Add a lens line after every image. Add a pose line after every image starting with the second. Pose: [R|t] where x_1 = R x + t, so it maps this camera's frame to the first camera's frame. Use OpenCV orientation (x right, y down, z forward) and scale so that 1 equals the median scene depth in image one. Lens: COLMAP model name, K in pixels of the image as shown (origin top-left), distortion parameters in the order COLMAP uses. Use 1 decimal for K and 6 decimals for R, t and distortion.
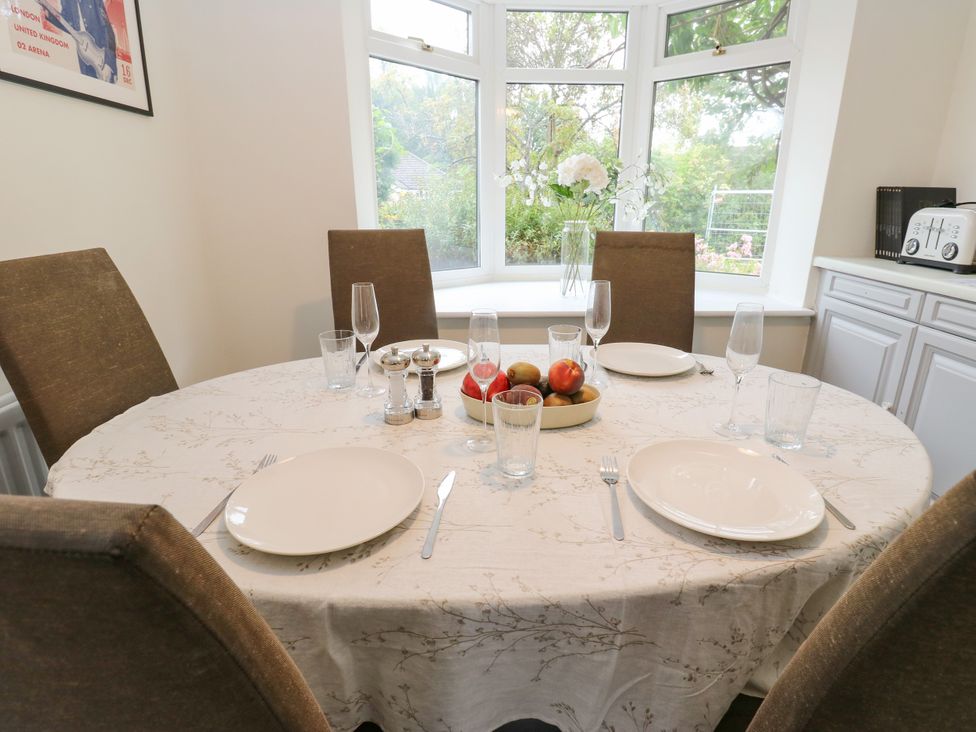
lens RADIAL K [[511.1, 0, 488.0], [0, 511.1, 366.0], [0, 0, 1]] dist [-0.020625, -0.002006]
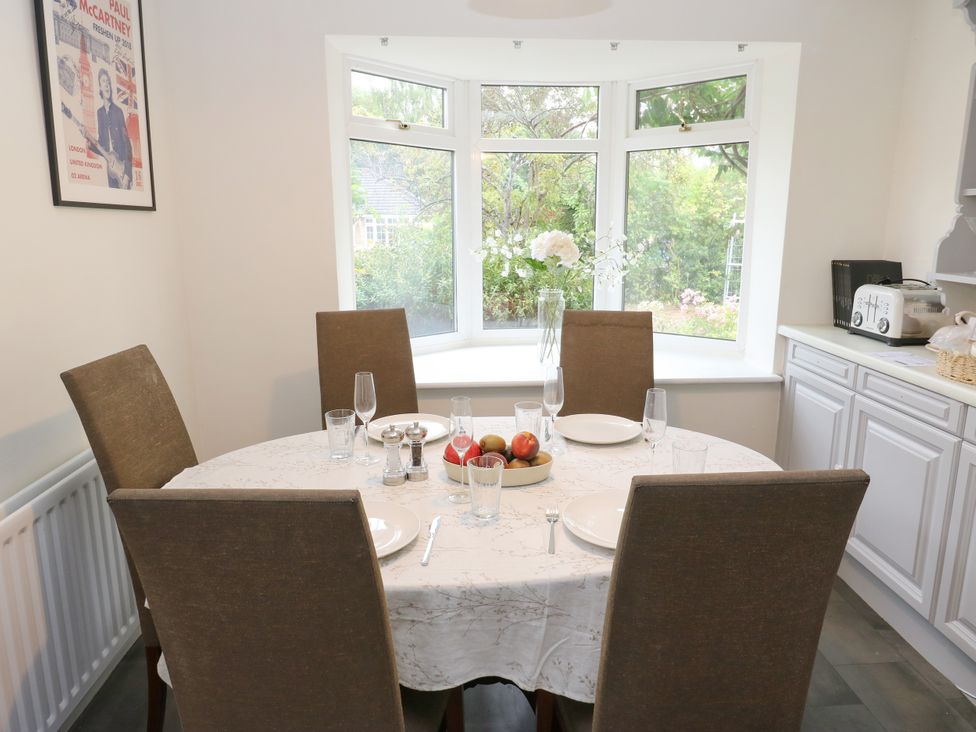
lens RADIAL K [[656.1, 0, 498.9], [0, 656.1, 360.7], [0, 0, 1]] dist [0.012591, -0.002224]
pose [[0.998776, -0.009410, 0.048549, 0.006390], [0.014536, 0.994224, -0.106338, -0.013158], [-0.047268, 0.106914, 0.993144, -0.527260]]
